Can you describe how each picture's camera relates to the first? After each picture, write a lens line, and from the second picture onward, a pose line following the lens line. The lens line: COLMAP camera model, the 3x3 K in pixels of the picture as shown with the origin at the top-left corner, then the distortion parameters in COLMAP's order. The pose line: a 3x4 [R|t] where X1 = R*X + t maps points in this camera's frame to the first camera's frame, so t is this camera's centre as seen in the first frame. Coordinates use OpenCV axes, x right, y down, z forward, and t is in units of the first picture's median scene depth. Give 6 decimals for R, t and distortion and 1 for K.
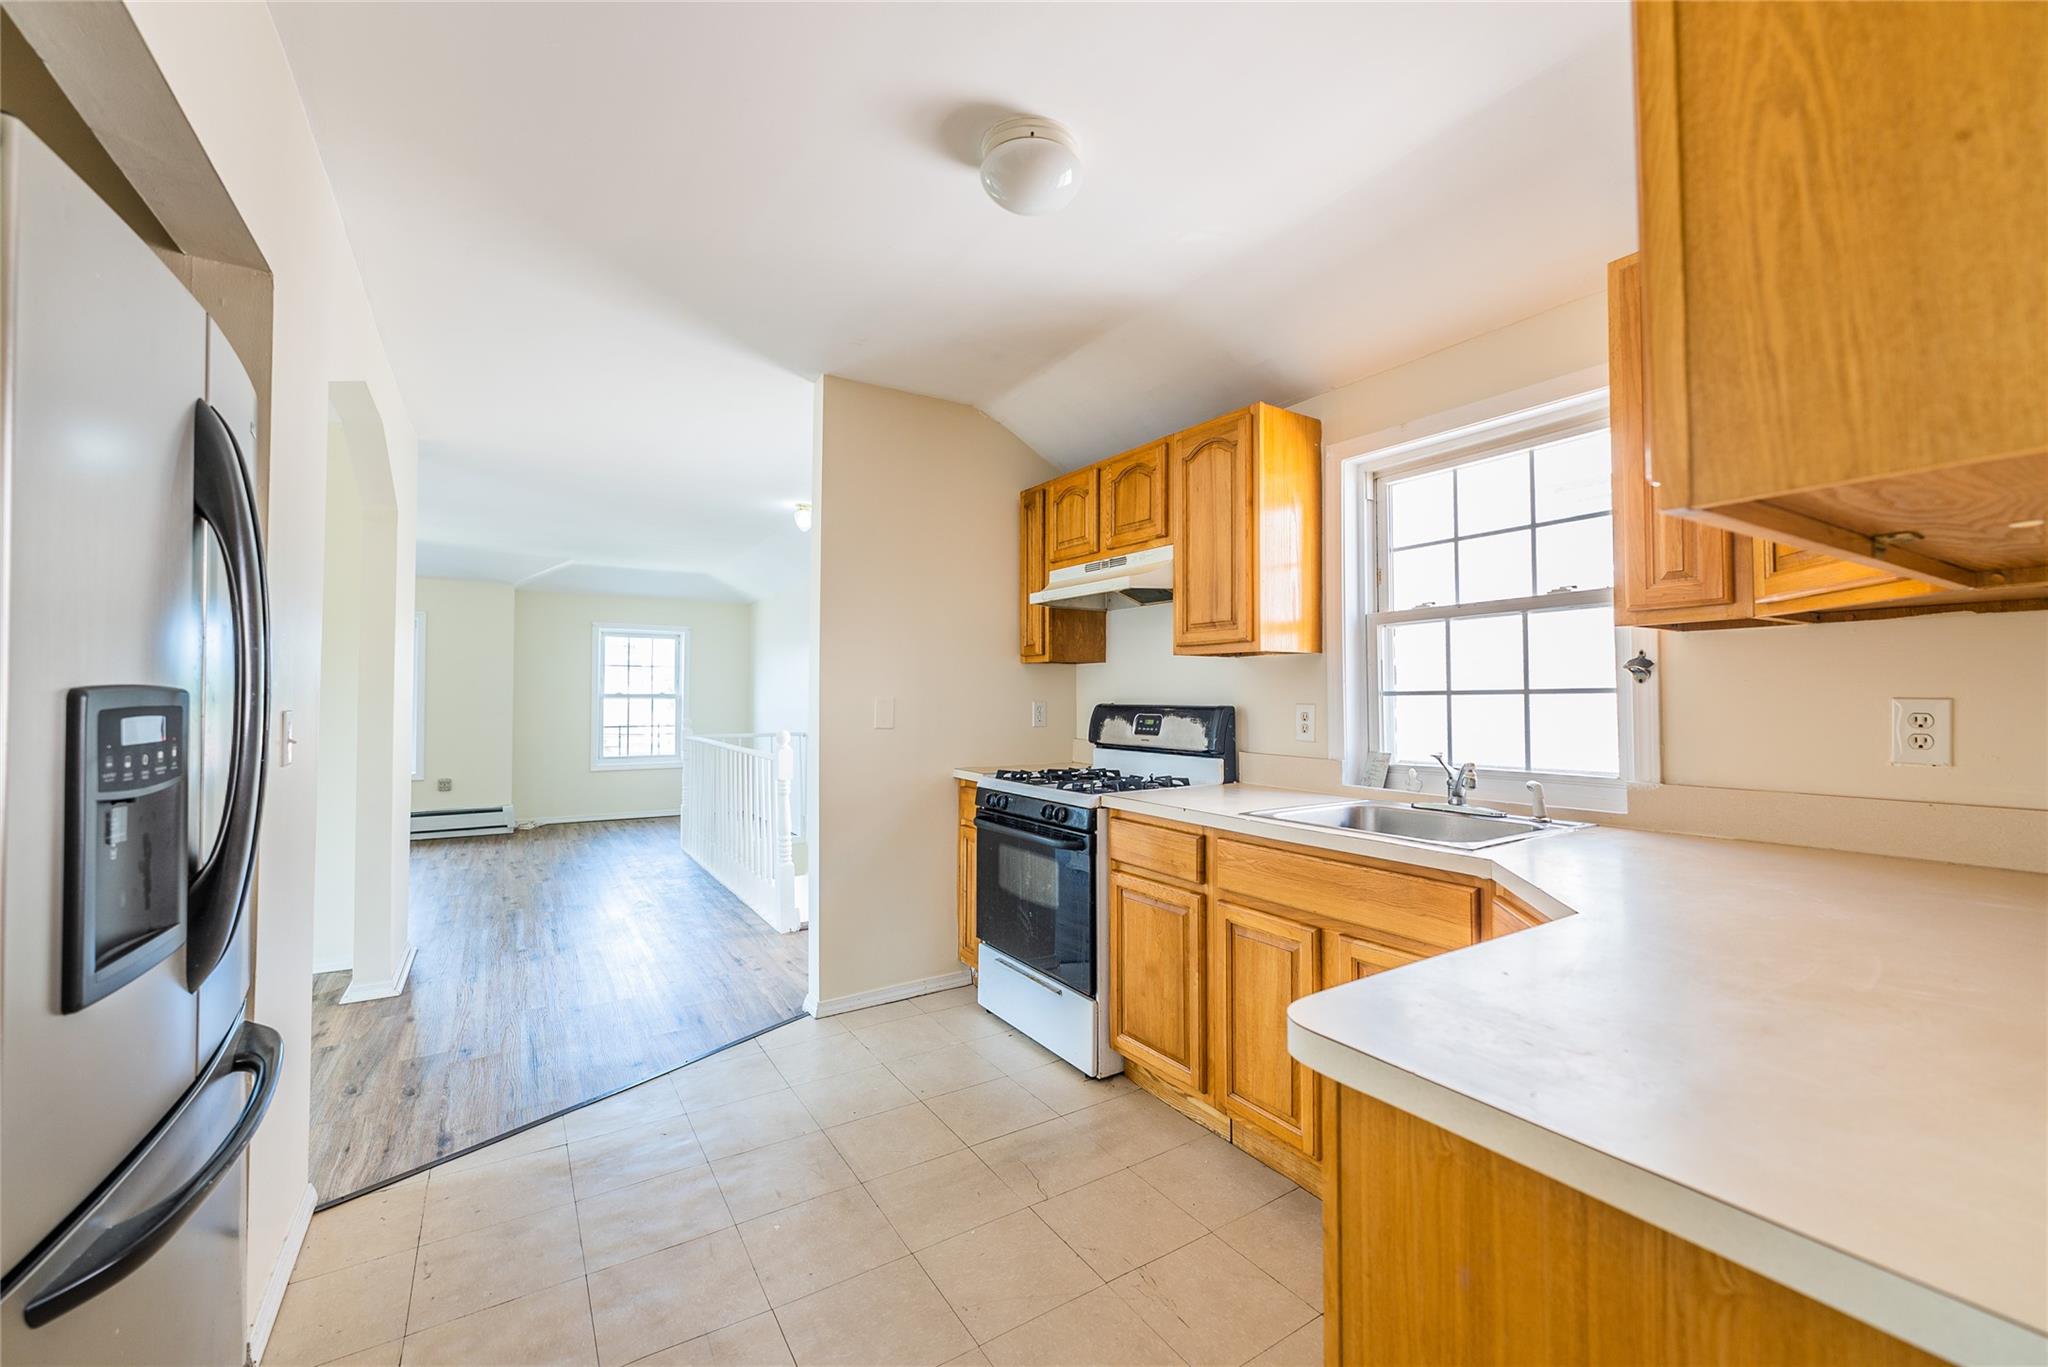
lens RADIAL K [[832.6, 0, 1029.5], [0, 832.6, 672.3], [0, 0, 1]] dist [0.000364, 0.000088]
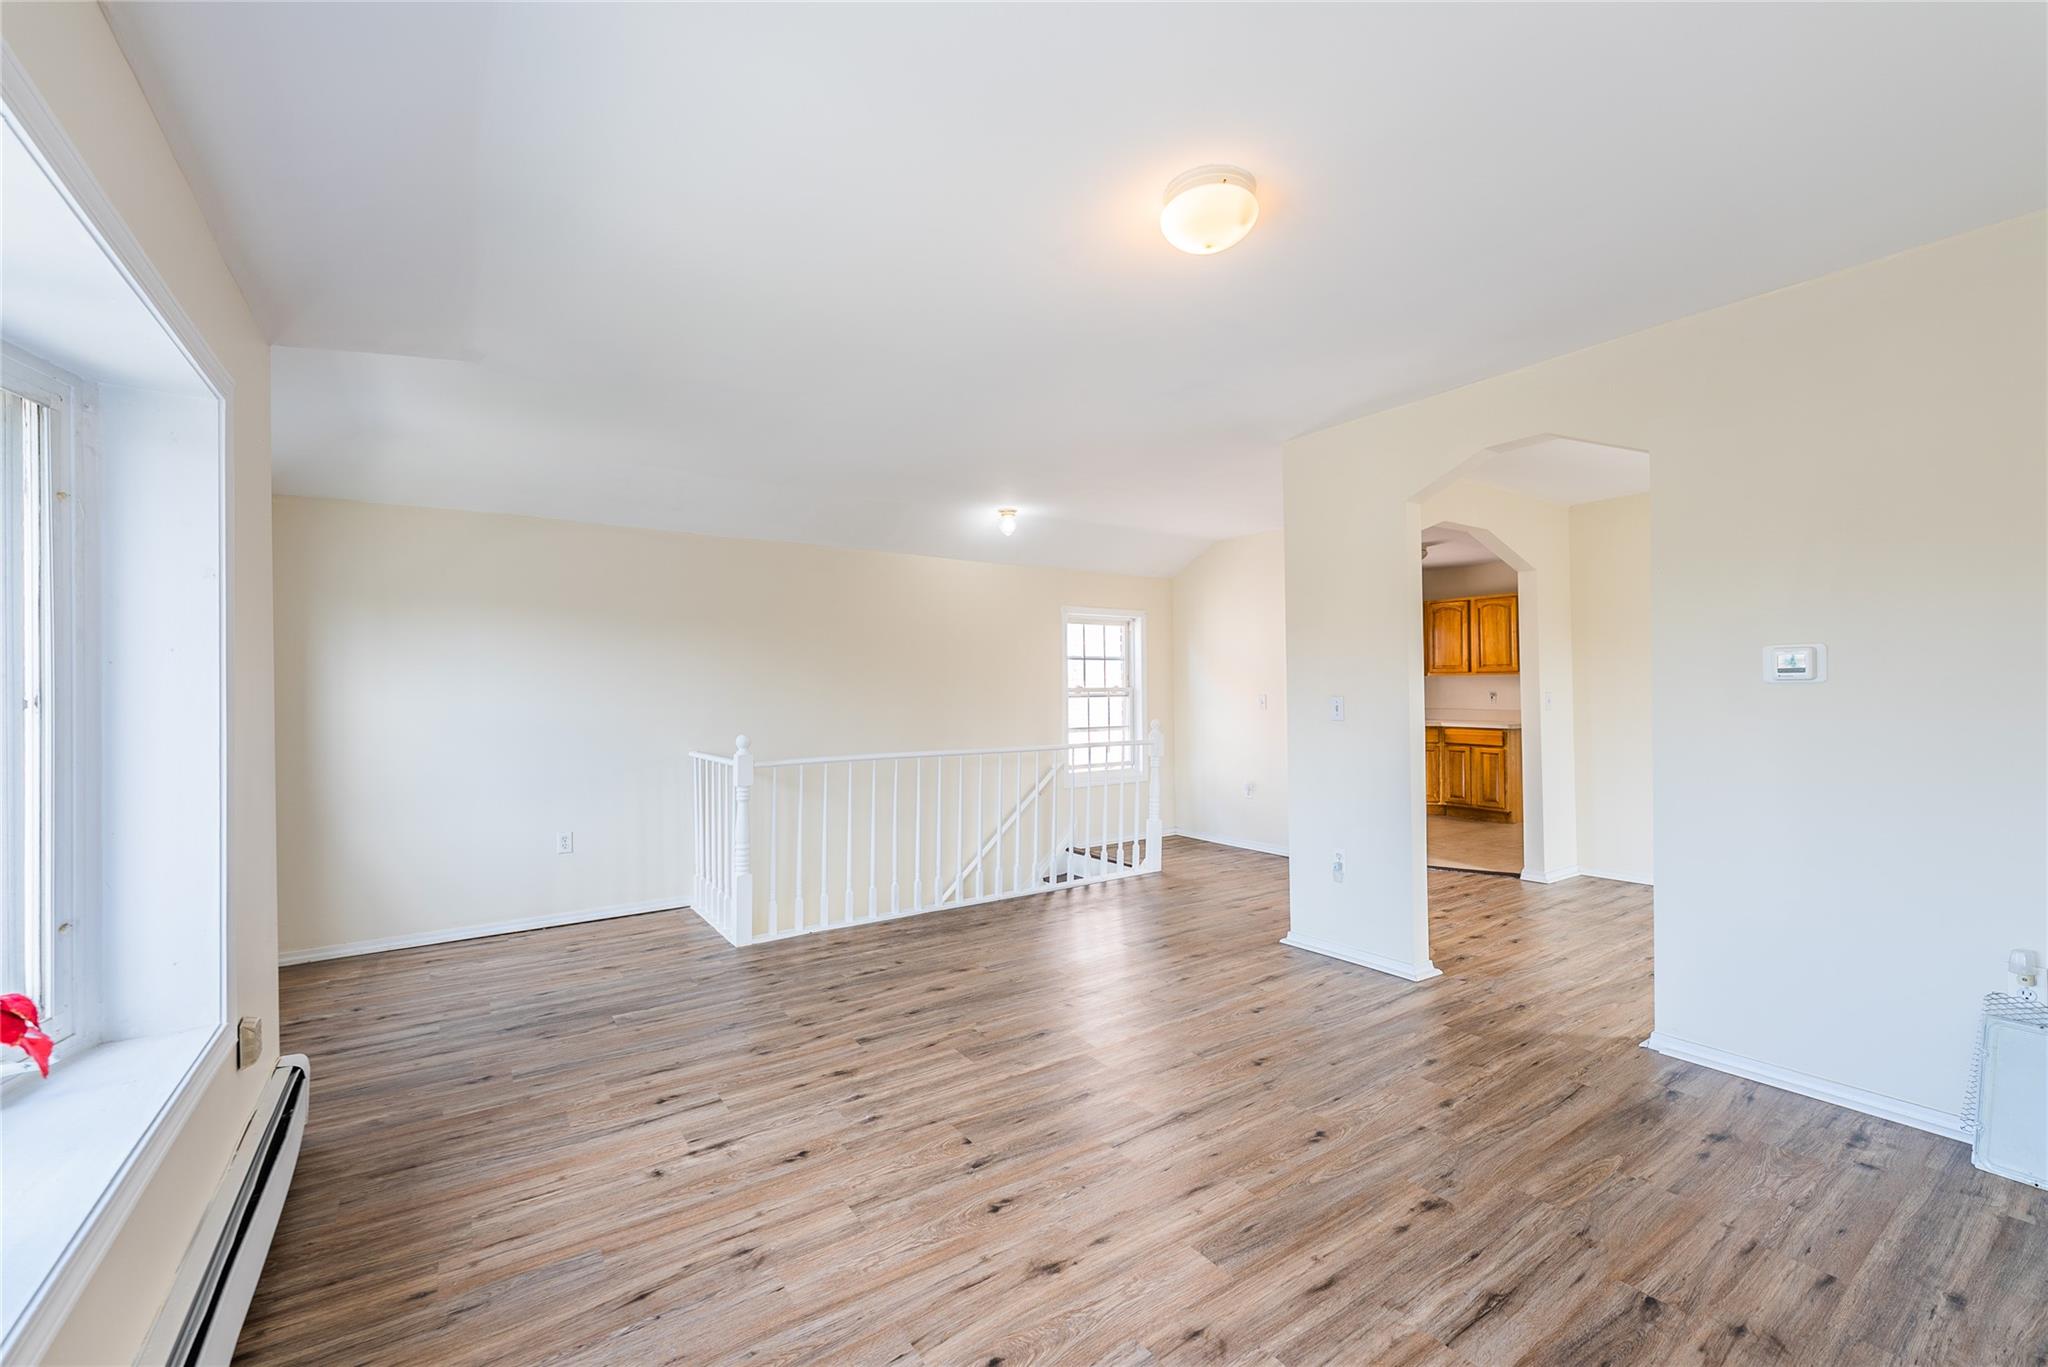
lens RADIAL K [[843.2, 0, 1024.0], [0, 843.2, 683.5], [0, 0, 1]] dist [0.003350, 0.000511]
pose [[-0.035674, 0.007590, 0.999335, -0.967632], [-0.017925, 0.999805, -0.008234, 0.015858], [-0.999203, -0.018206, -0.035531, 0.745764]]
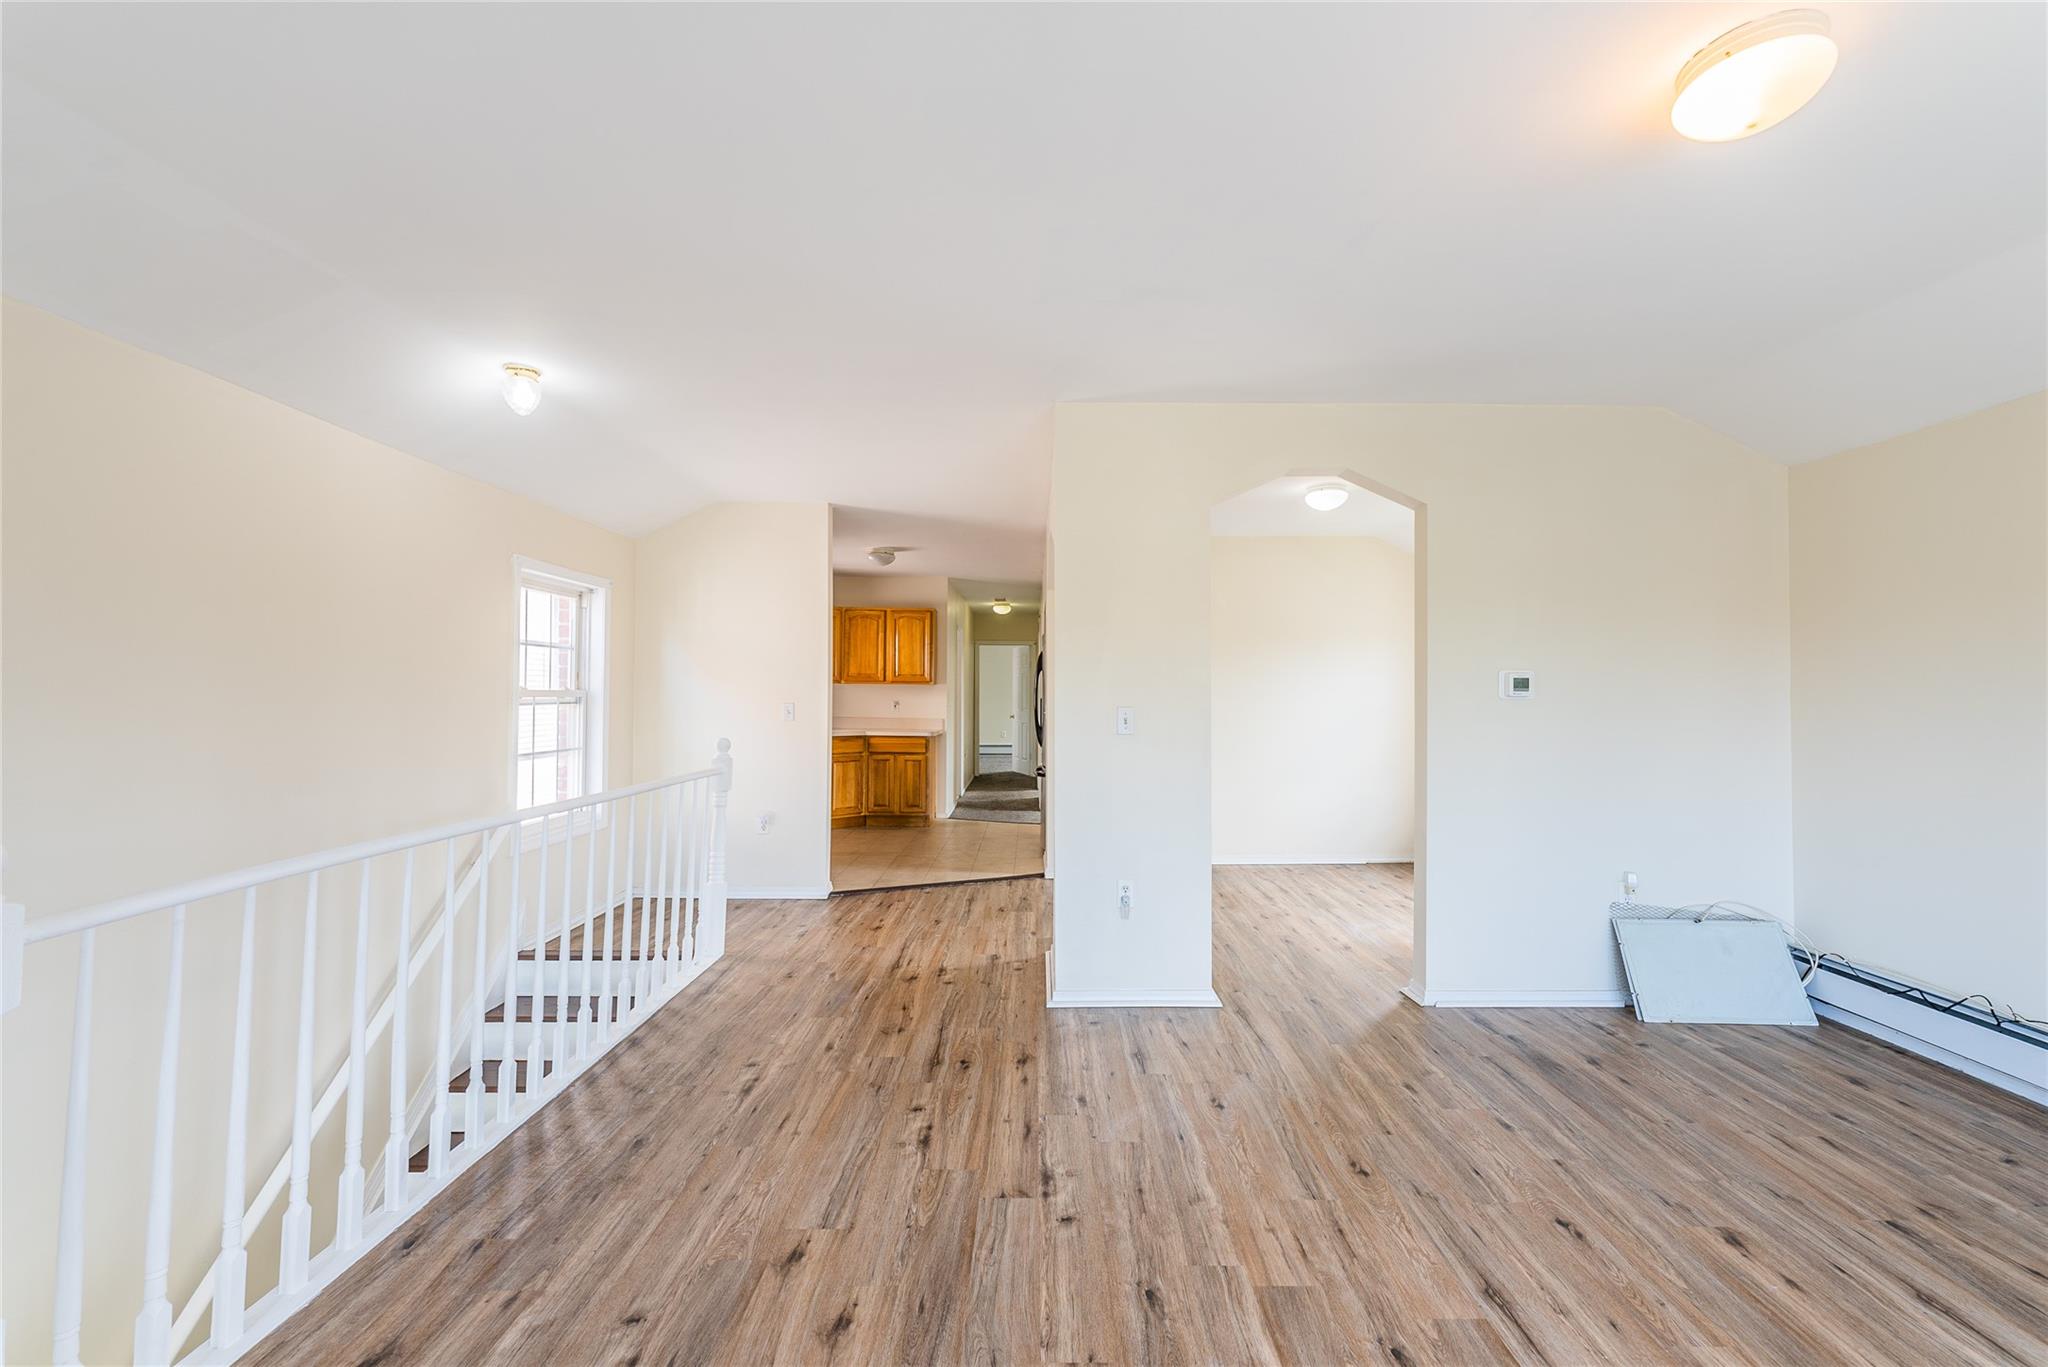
lens RADIAL K [[828.3, 0, 1040.4], [0, 828.3, 688.9], [0, 0, 1]] dist [-0.000018, -0.000319]
pose [[-0.848444, -0.001048, 0.529285, -0.641776], [-0.020459, 0.999316, -0.030816, 0.021368], [-0.528890, -0.036974, -0.847884, 0.945017]]
